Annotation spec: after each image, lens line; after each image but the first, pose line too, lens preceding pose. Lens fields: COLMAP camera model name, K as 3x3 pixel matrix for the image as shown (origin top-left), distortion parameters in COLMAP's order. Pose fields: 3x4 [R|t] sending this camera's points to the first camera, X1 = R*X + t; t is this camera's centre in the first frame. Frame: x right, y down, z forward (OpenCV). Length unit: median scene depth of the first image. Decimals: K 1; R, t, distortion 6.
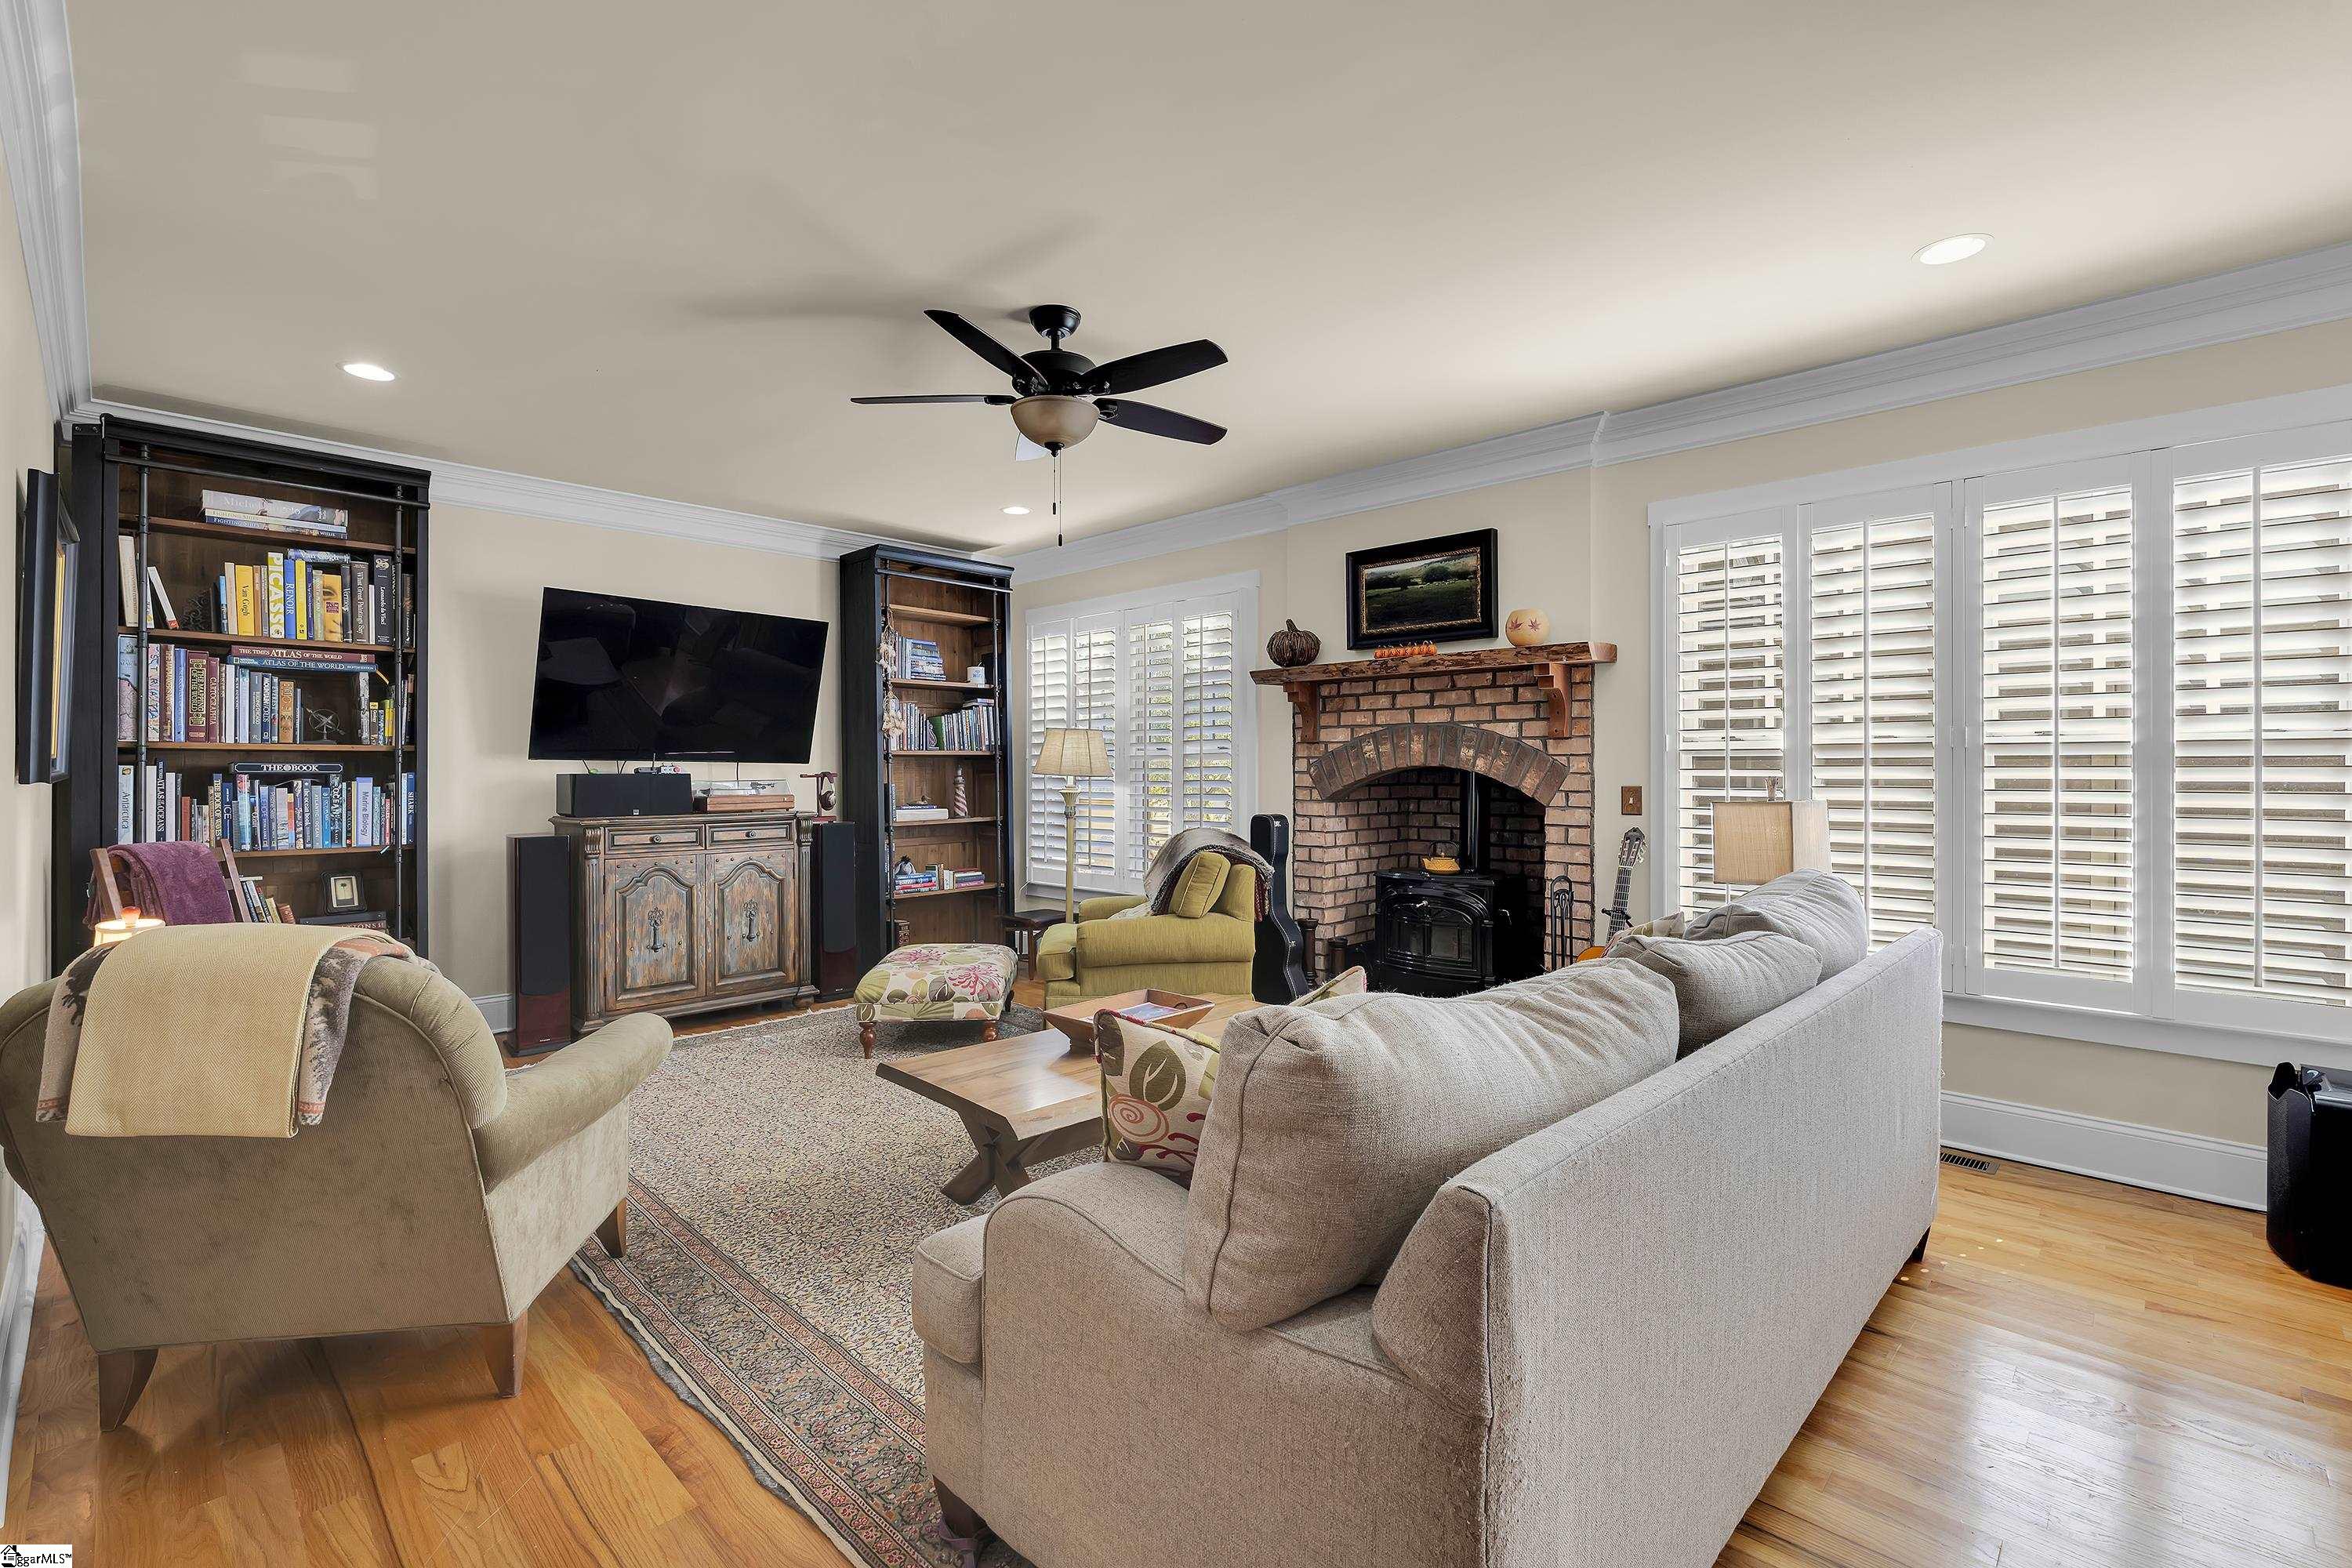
lens RADIAL K [[1023.0, 0, 1149.7], [0, 1023.0, 789.5], [0, 0, 1]] dist [-0.004239, 0.000424]
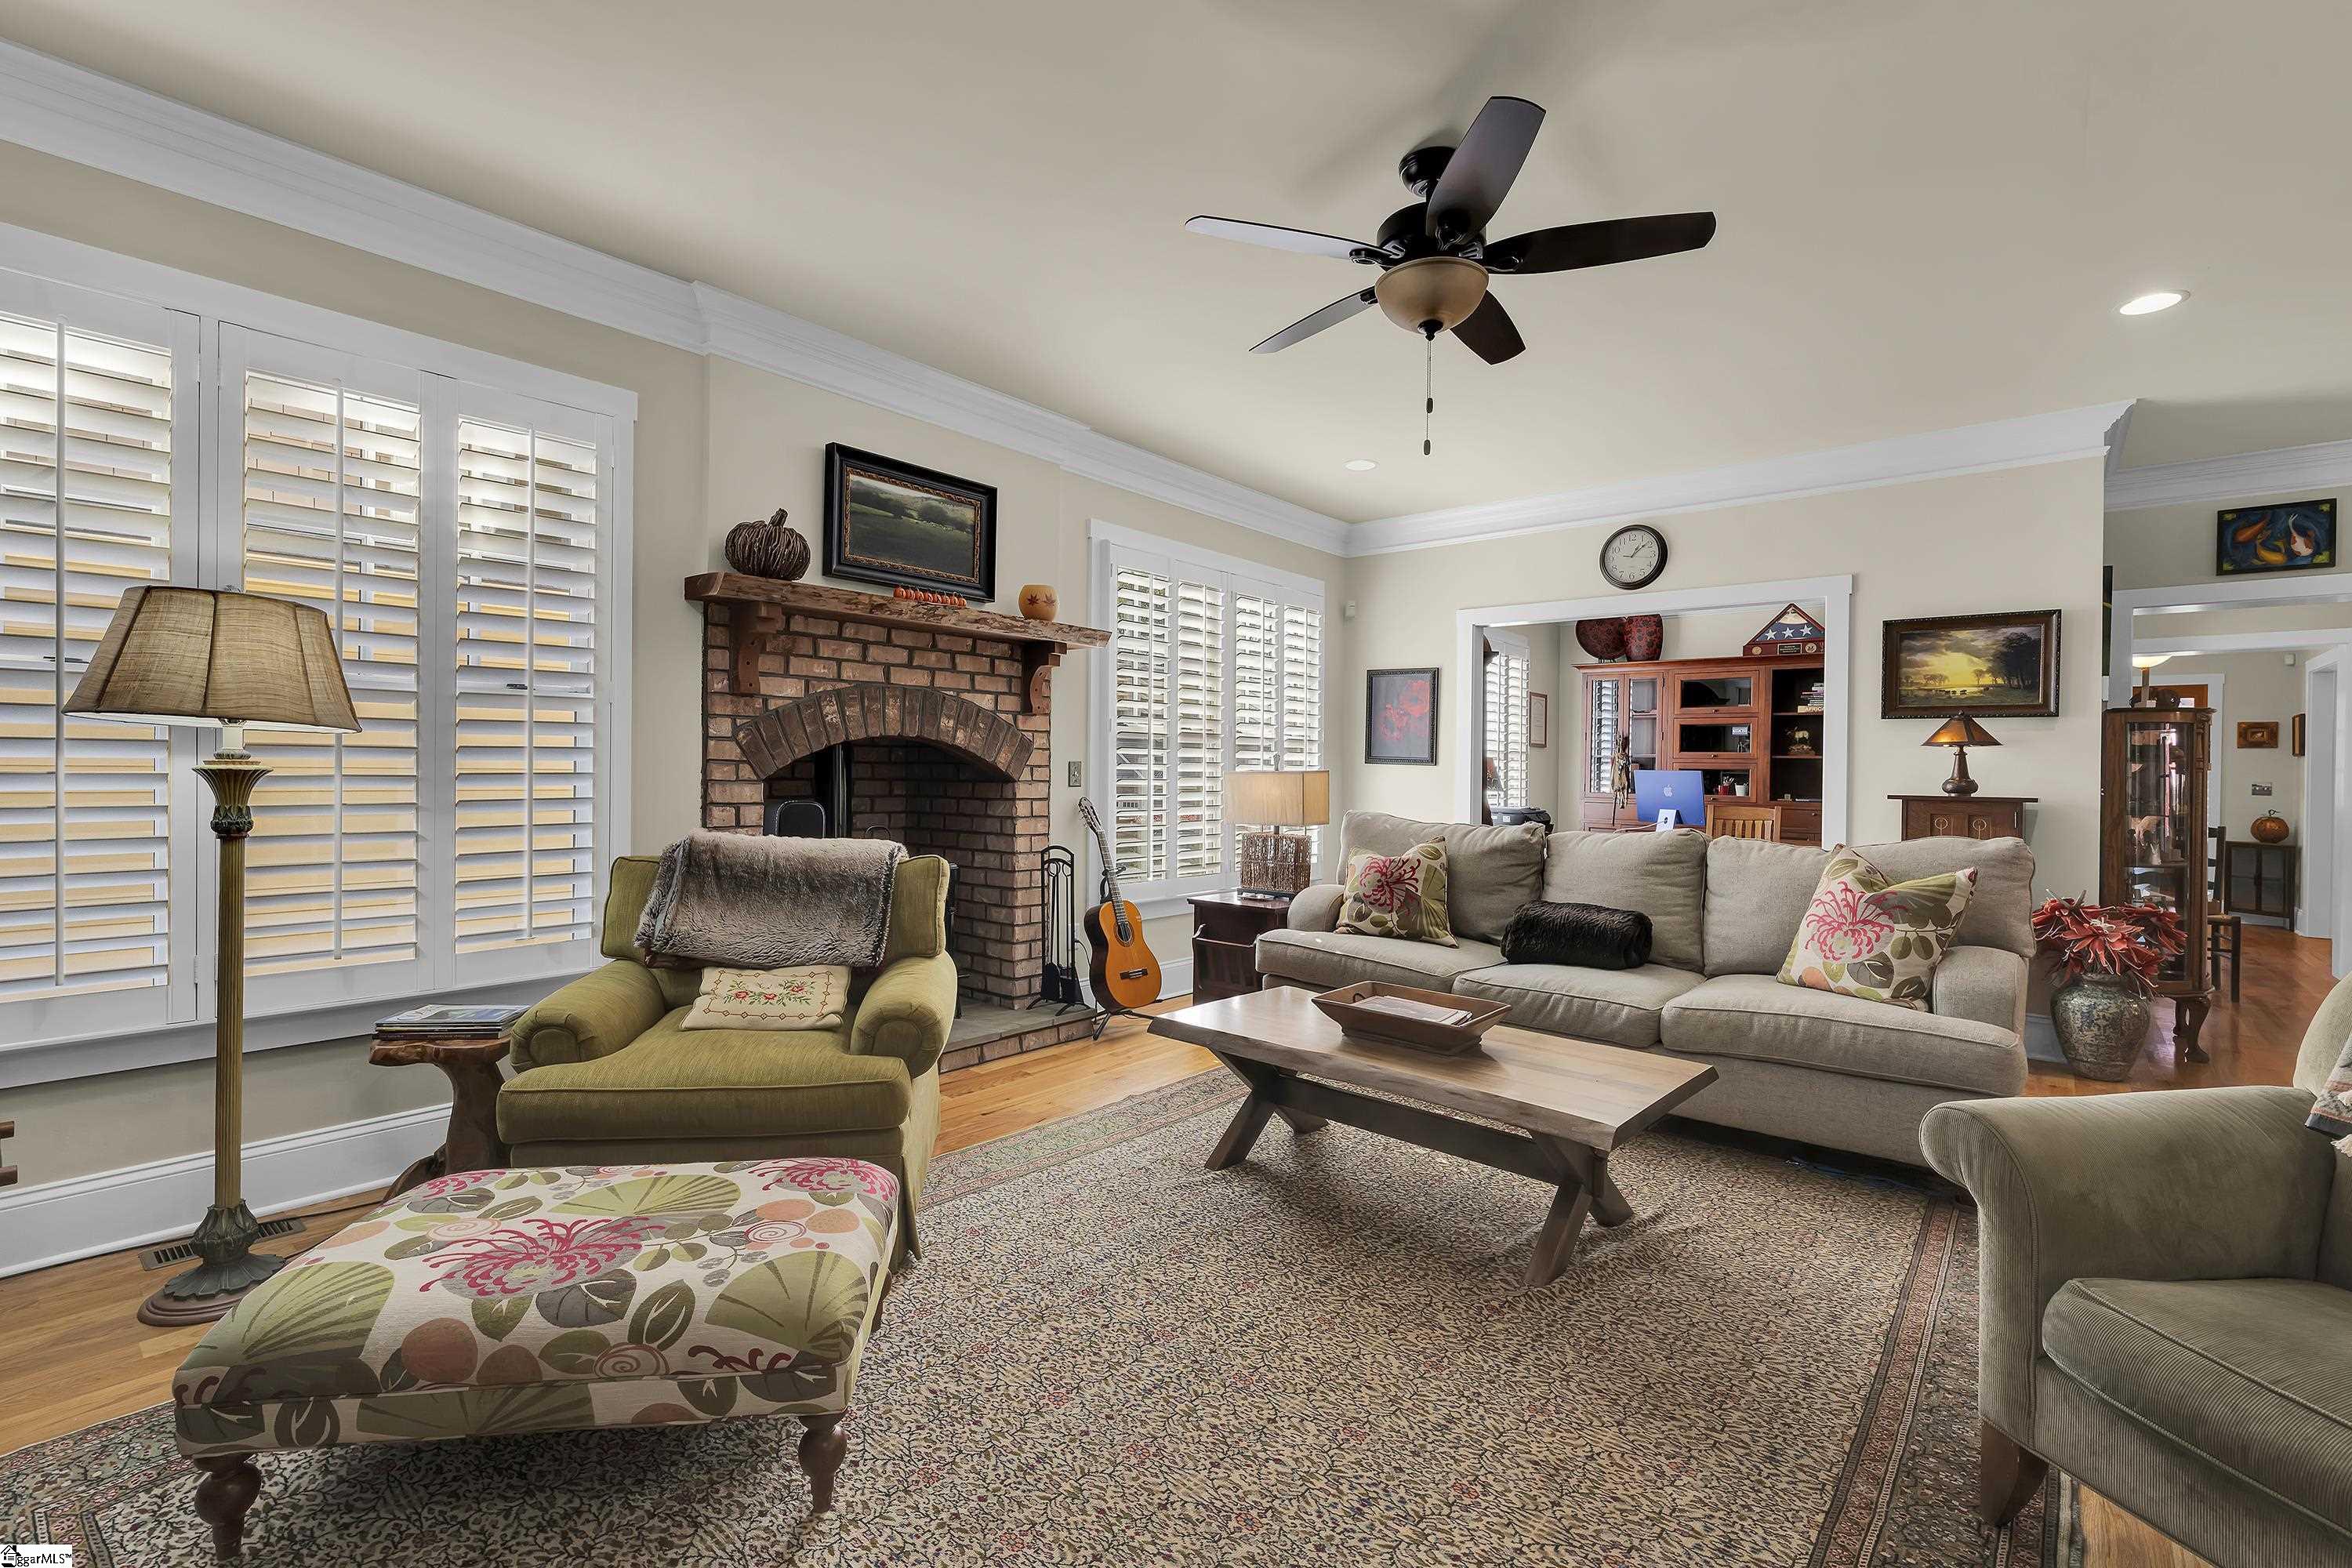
lens RADIAL K [[1045.3, 0, 1200.6], [0, 1045.3, 779.1], [0, 0, 1]] dist [0.000068, 0.000325]
pose [[-0.078072, -0.014185, 0.996847, -0.604766], [0.000513, 0.999898, 0.014268, 0.000014], [-0.996948, 0.001625, -0.078057, 0.828516]]
